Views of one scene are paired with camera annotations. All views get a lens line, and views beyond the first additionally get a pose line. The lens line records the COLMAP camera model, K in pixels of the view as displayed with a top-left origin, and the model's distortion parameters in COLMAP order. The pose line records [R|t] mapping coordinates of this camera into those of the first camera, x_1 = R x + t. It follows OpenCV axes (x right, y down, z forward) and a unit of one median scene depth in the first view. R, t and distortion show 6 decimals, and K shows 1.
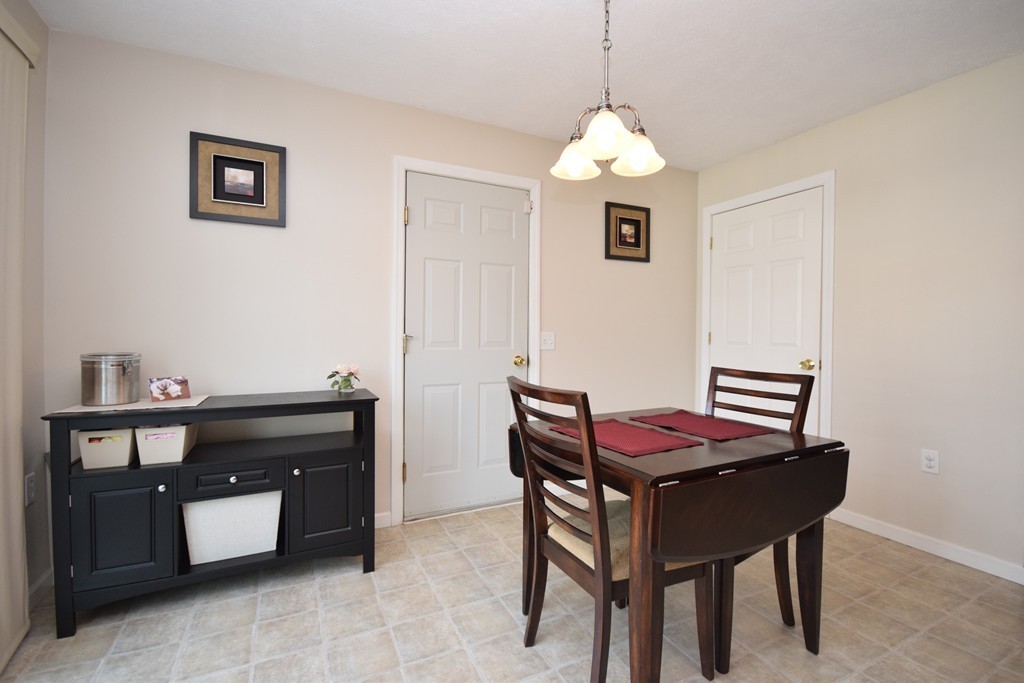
lens RADIAL K [[451.1, 0, 514.1], [0, 451.1, 342.3], [0, 0, 1]] dist [-0.000734, -0.000145]
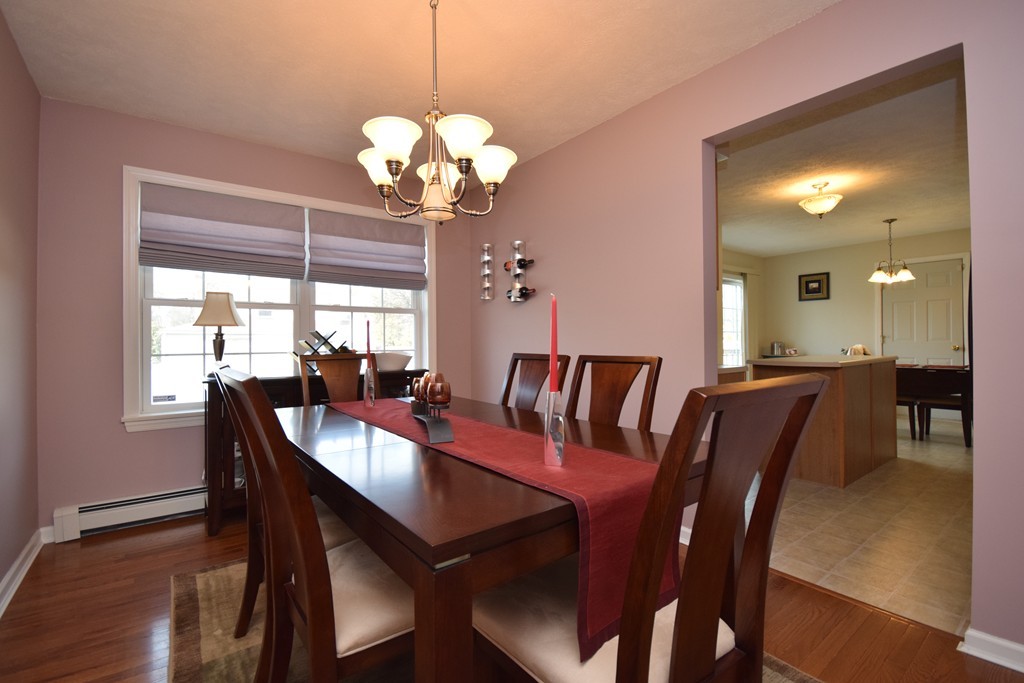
lens RADIAL K [[451.1, 0, 514.2], [0, 451.1, 341.2], [0, 0, 1]] dist [-0.000734, -0.000145]
pose [[0.188620, -0.002712, -0.982046, 2.092845], [-0.013805, 0.999890, -0.005412, 0.064288], [0.981953, 0.014578, 0.188562, -1.637899]]
